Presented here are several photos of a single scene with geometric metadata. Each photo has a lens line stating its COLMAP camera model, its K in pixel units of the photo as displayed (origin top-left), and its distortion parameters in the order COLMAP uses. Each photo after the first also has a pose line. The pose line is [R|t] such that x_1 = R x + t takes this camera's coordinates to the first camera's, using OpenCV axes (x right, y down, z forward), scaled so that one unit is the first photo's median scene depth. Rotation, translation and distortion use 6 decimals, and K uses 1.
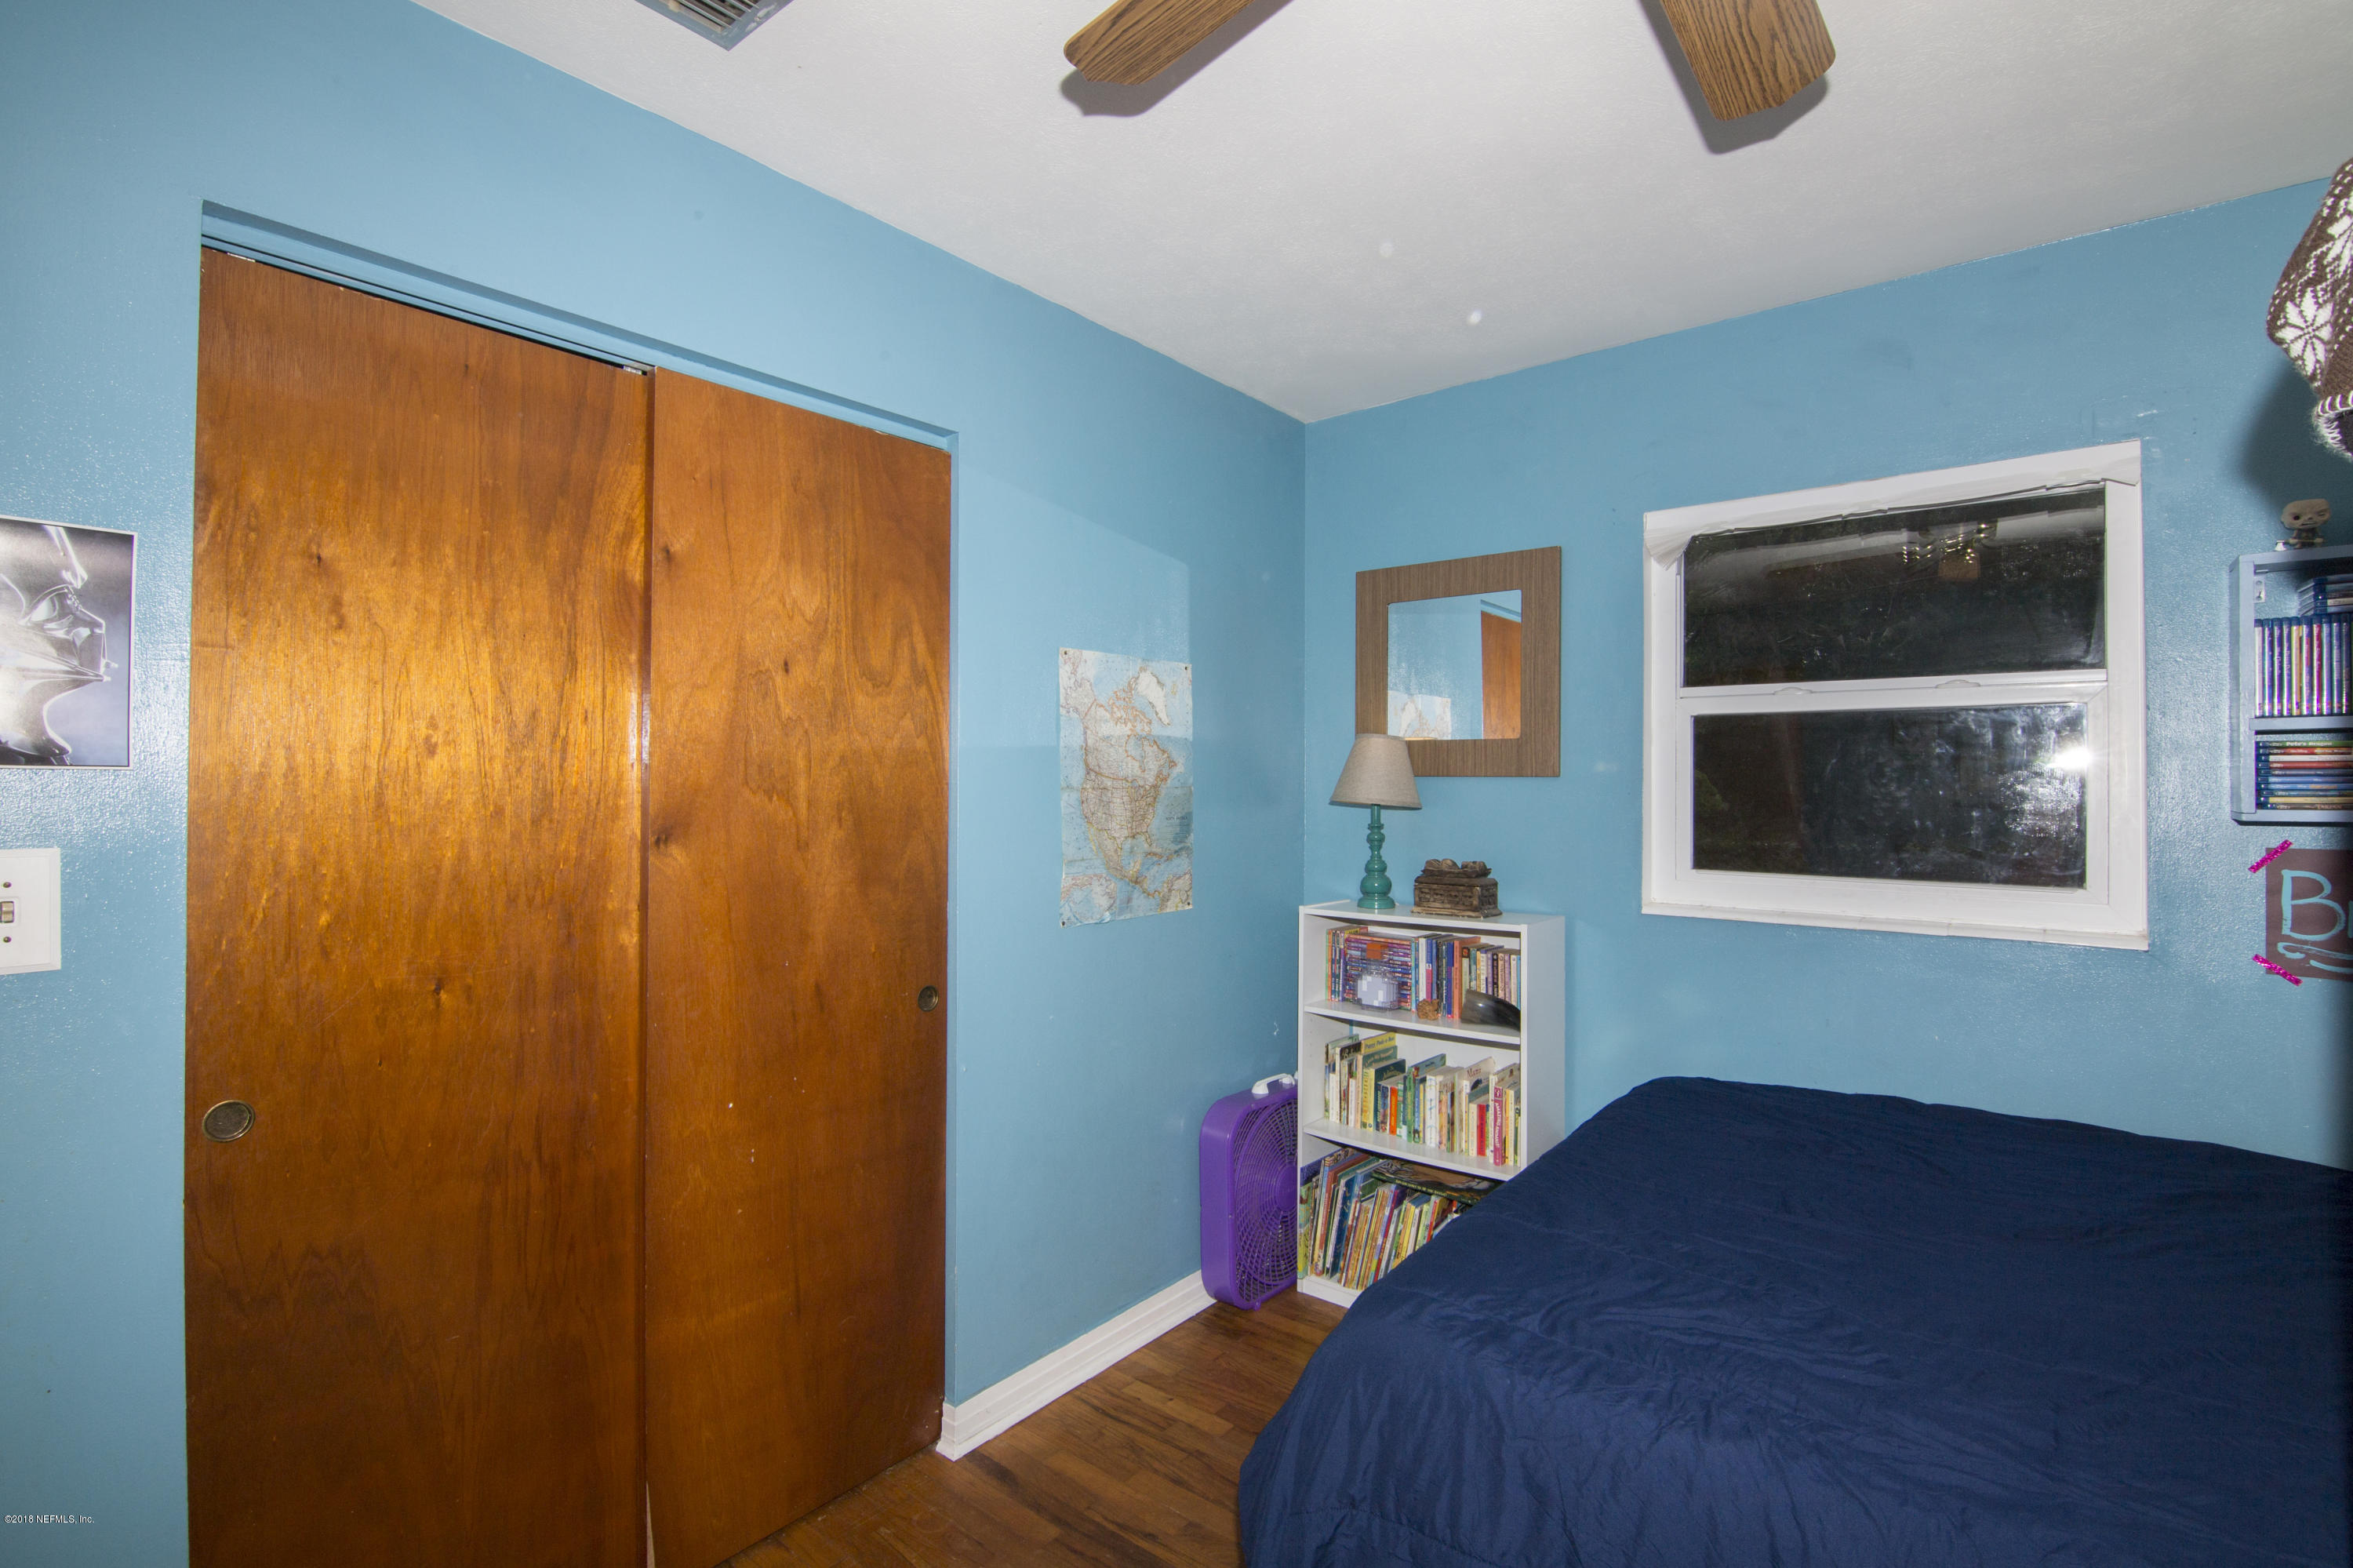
lens RADIAL K [[1081.3, 0, 1170.4], [0, 1081.3, 789.5], [0, 0, 1]] dist [0.002102, -0.000018]
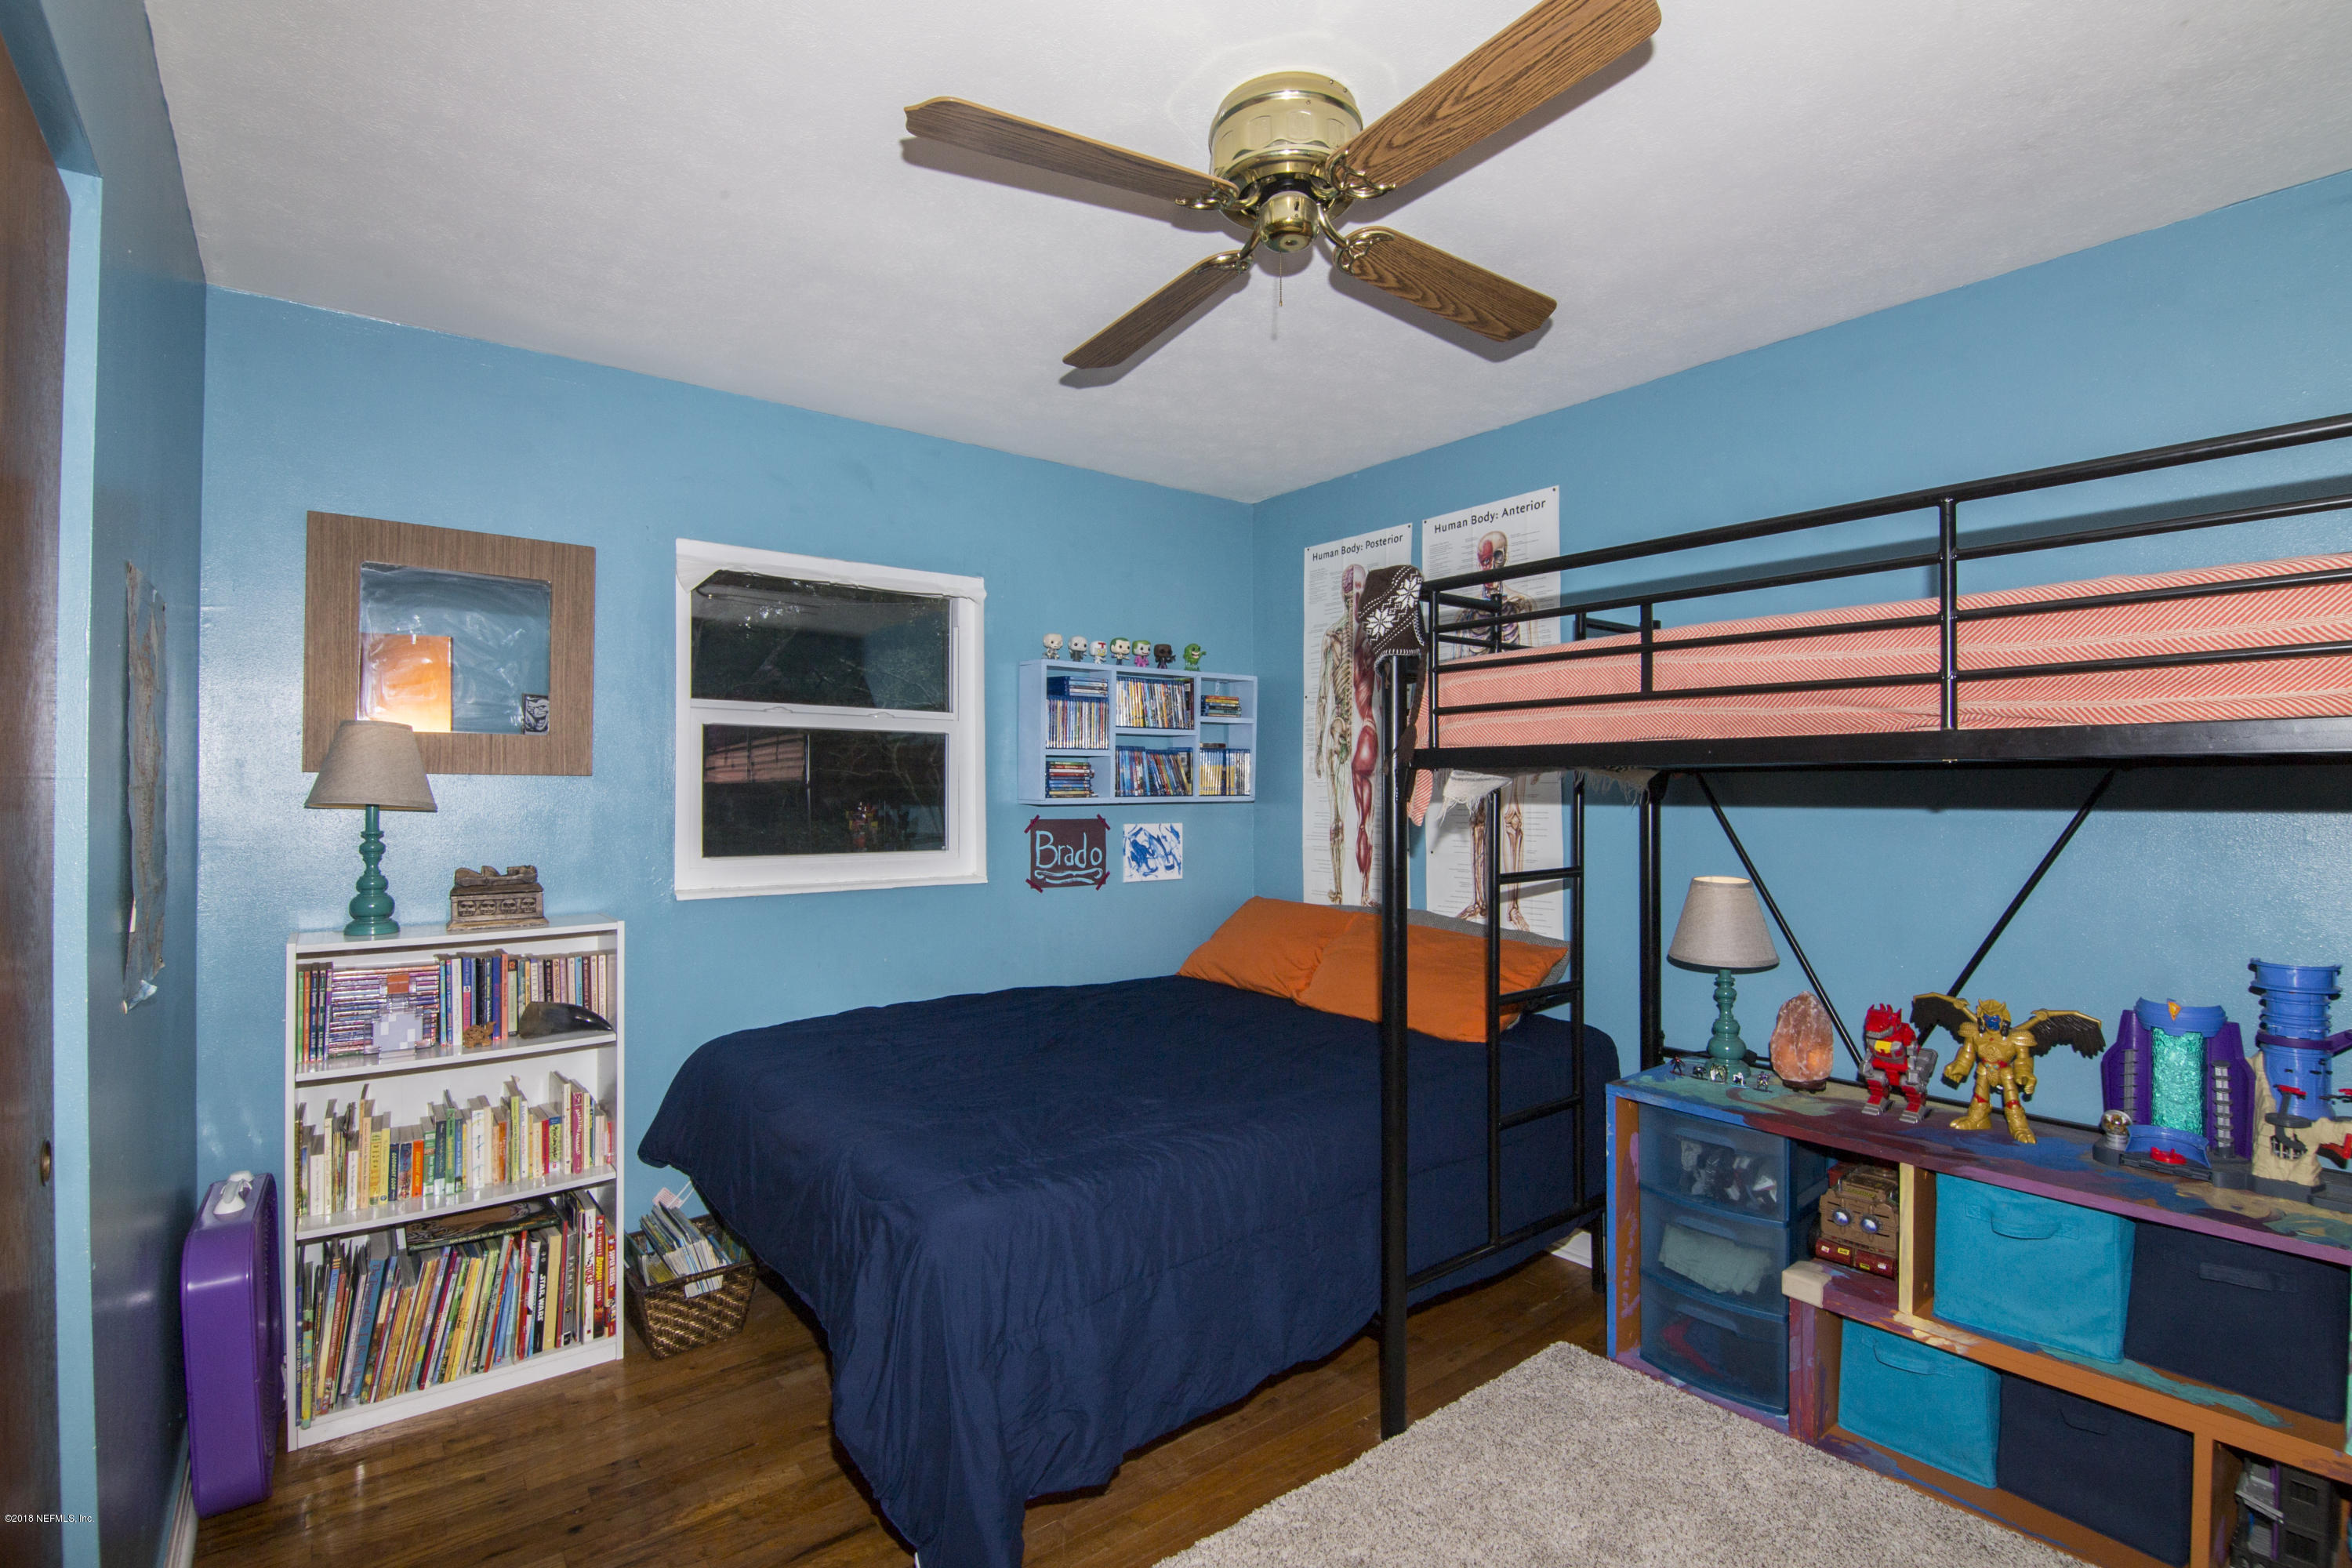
lens RADIAL K [[1080.8, 0, 1171.7], [0, 1080.8, 782.7], [0, 0, 1]] dist [0.002102, -0.000018]
pose [[0.255684, 0.003224, 0.966755, -0.482176], [0.004040, 0.999982, -0.004403, 0.000970], [-0.966752, 0.005032, 0.255666, 0.218548]]
